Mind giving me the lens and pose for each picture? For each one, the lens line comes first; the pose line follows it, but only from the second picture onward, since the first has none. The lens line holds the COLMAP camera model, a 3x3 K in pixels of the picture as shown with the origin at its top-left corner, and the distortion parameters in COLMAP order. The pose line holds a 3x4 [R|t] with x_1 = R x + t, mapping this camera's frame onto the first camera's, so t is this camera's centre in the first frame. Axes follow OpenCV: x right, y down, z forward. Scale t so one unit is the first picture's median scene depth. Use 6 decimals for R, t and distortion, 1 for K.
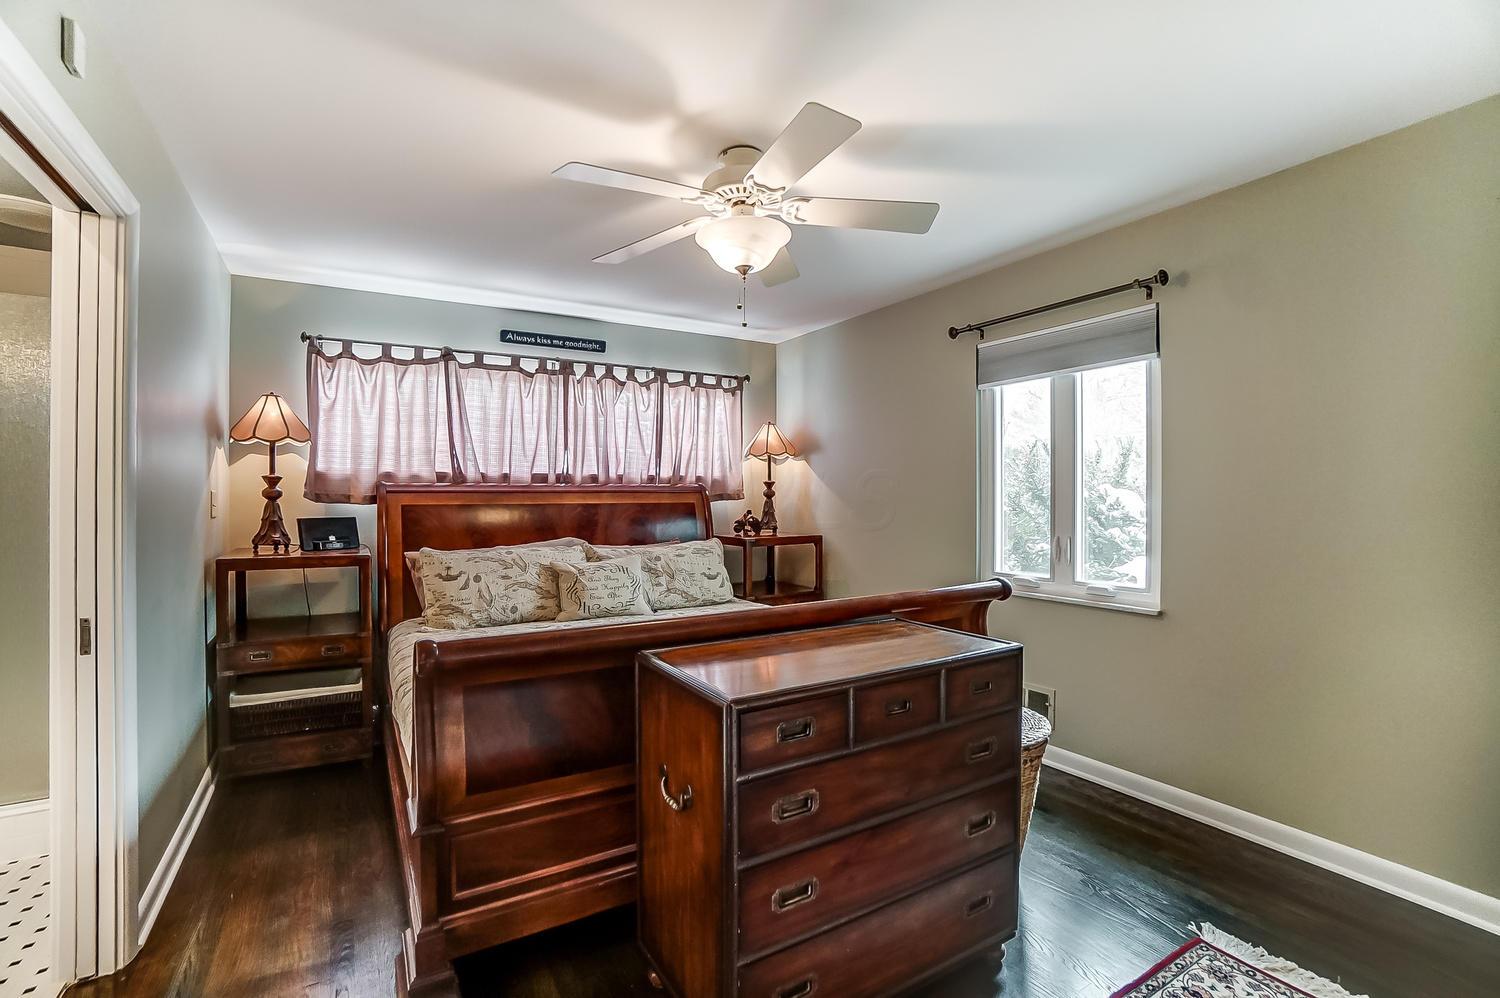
lens RADIAL K [[659.4, 0, 746.8], [0, 659.4, 518.7], [0, 0, 1]] dist [-0.068934, -0.000006]
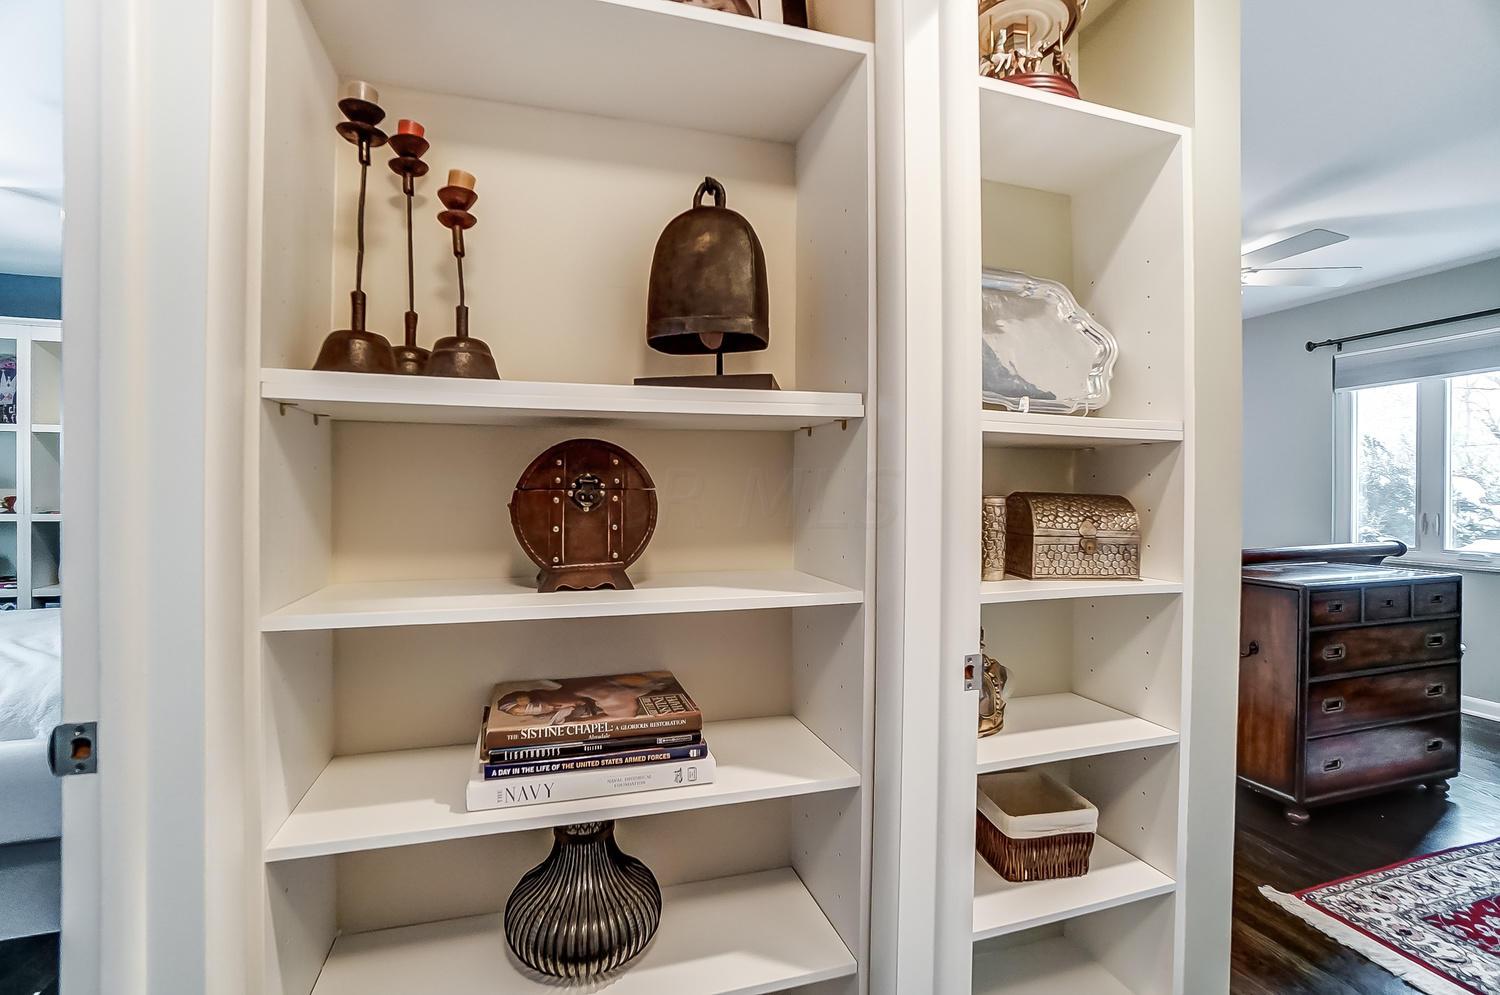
lens RADIAL K [[675.5, 0, 740.3], [0, 675.5, 504.5], [0, 0, 1]] dist [-0.069333, 0.025110]
pose [[0.971186, 0.009952, -0.238113, -0.394303], [-0.012676, 0.999871, -0.009912, 0.032446], [0.237984, 0.012644, 0.971187, -0.393948]]
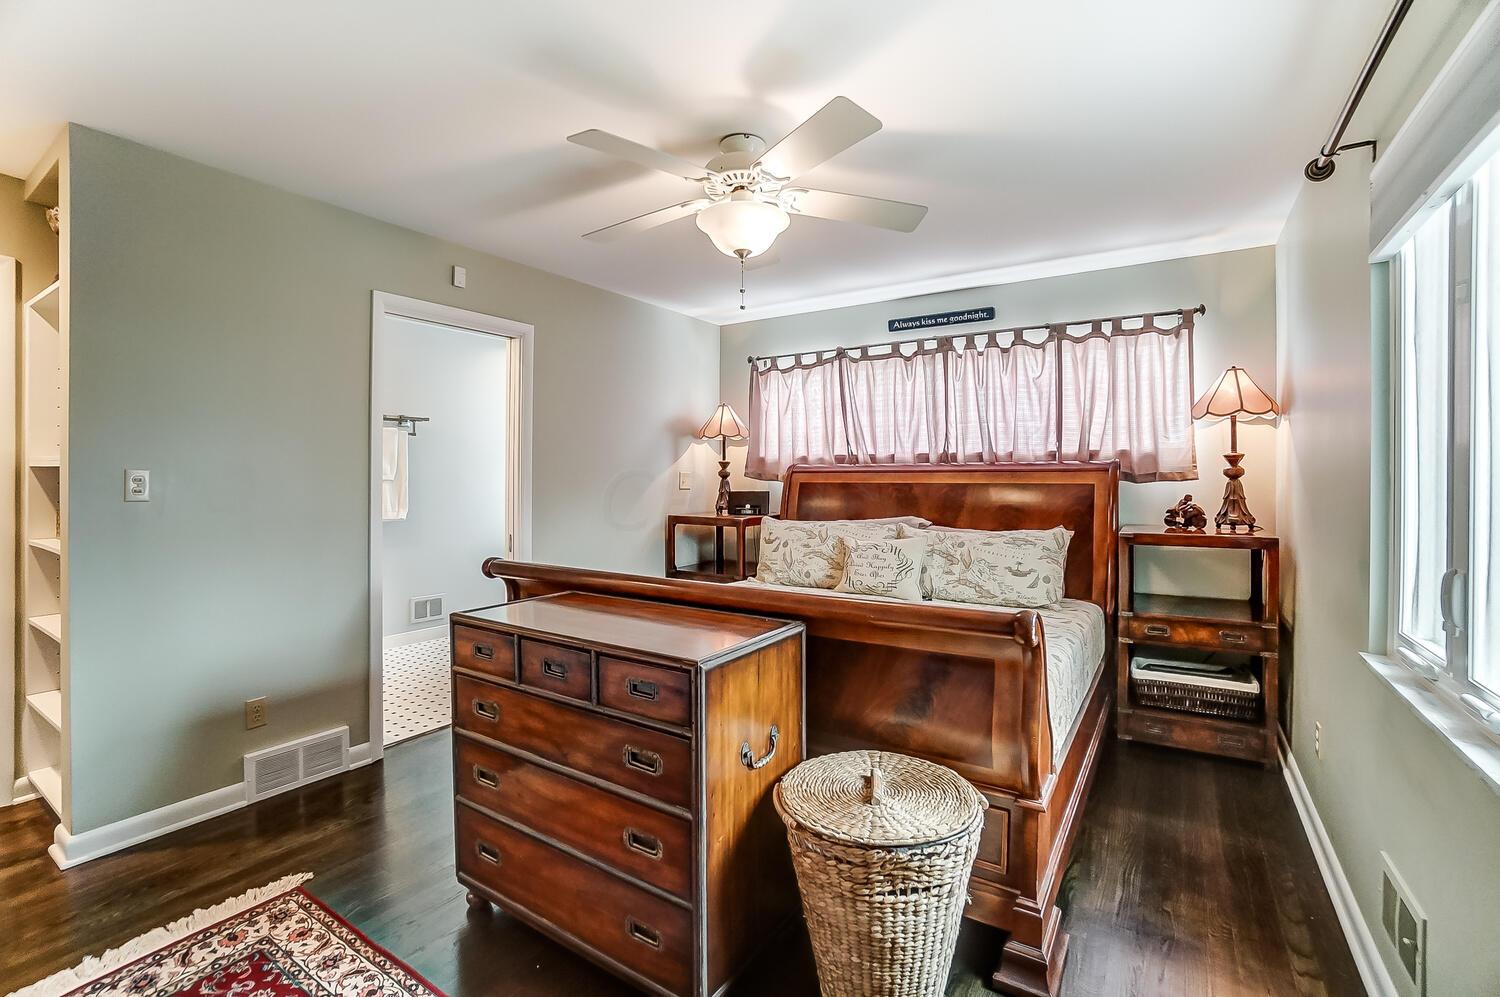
lens RADIAL K [[675.5, 0, 740.3], [0, 675.5, 505.5], [0, 0, 1]] dist [-0.069333, 0.025110]
pose [[0.419102, 0.039188, -0.907093, 0.568536], [-0.028531, 0.999143, 0.029982, -0.012266], [0.907491, 0.013314, 0.419861, 0.334085]]
